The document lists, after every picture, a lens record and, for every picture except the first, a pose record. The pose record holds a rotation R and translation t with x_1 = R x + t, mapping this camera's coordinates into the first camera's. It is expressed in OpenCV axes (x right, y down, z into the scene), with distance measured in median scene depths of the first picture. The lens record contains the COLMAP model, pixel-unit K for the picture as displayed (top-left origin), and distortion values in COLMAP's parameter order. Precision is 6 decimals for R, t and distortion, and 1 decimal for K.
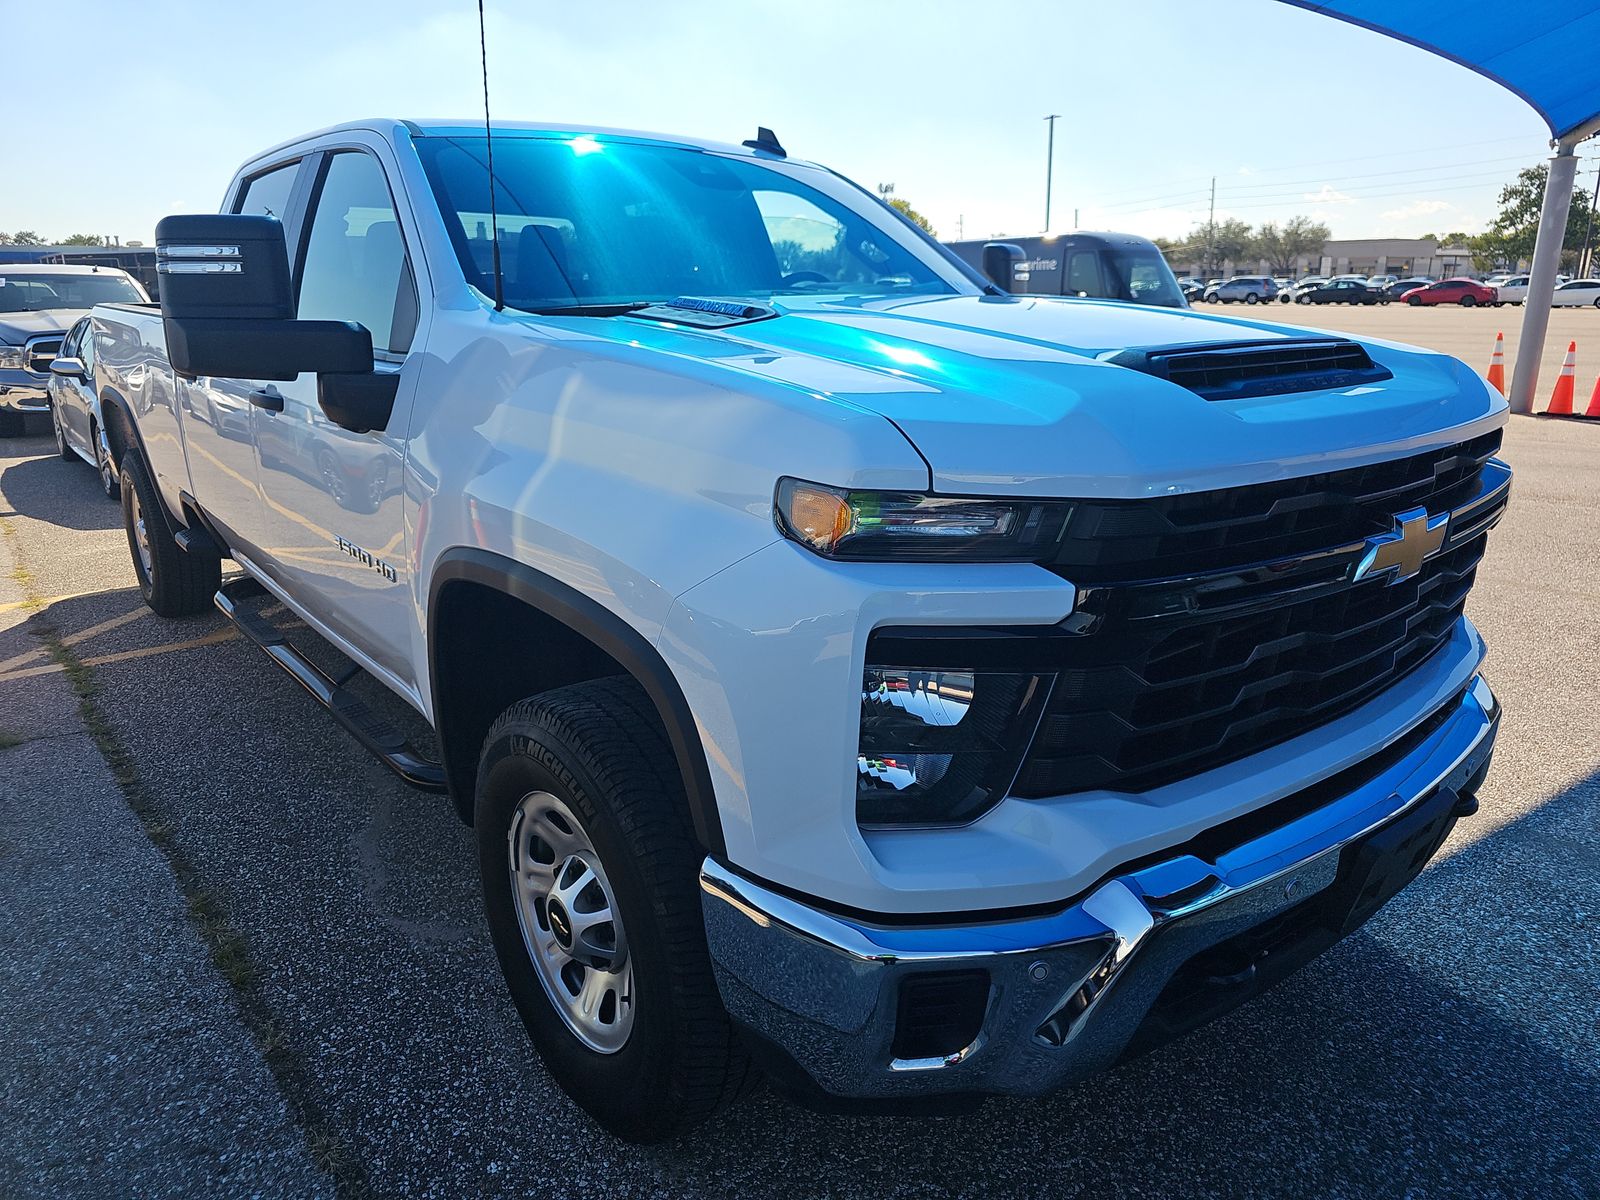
lens RADIAL K [[1071.9, 0, 803.6], [0, 1071.9, 590.9], [0, 0, 1]] dist [0.023852, -0.017296]
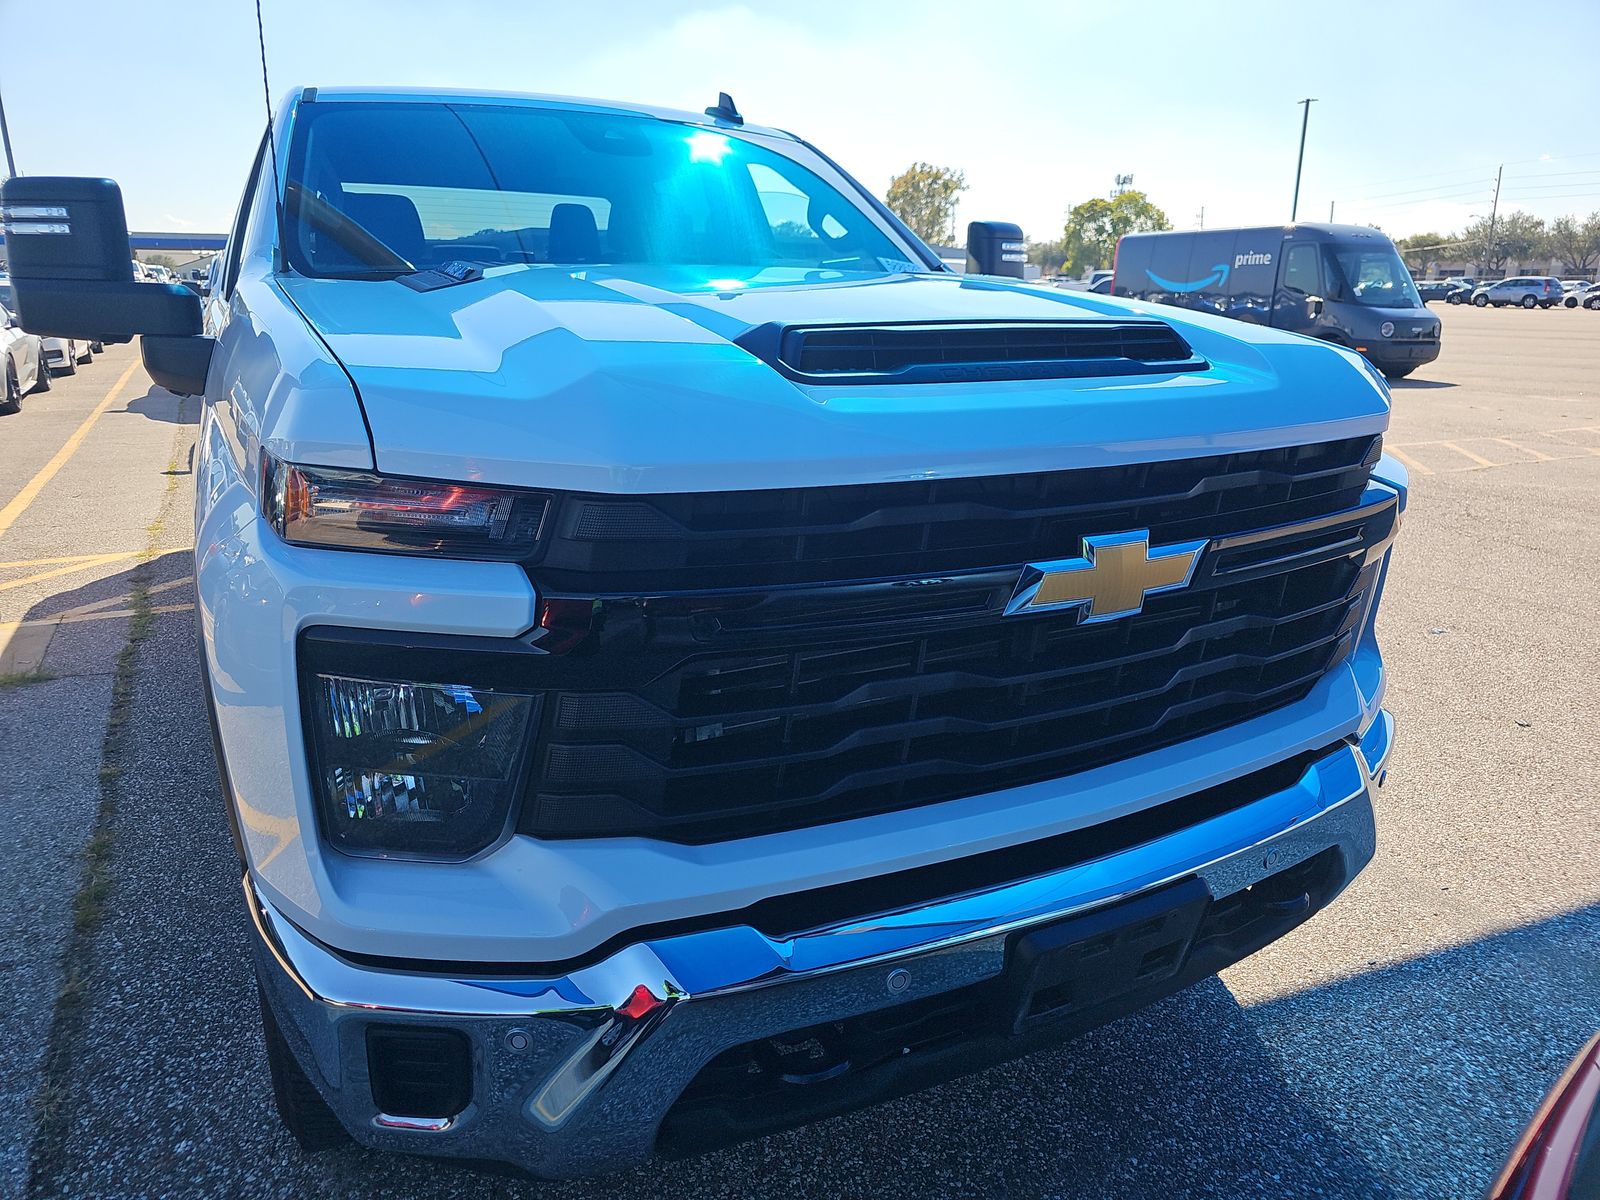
lens RADIAL K [[1071.9, 0, 795.9], [0, 1071.9, 609.2], [0, 0, 1]] dist [0.023852, -0.017296]
pose [[0.979290, 0.072383, -0.189083, 0.240413], [-0.068416, 0.997280, 0.027434, -0.011601], [0.190554, -0.013930, 0.981578, 0.084741]]
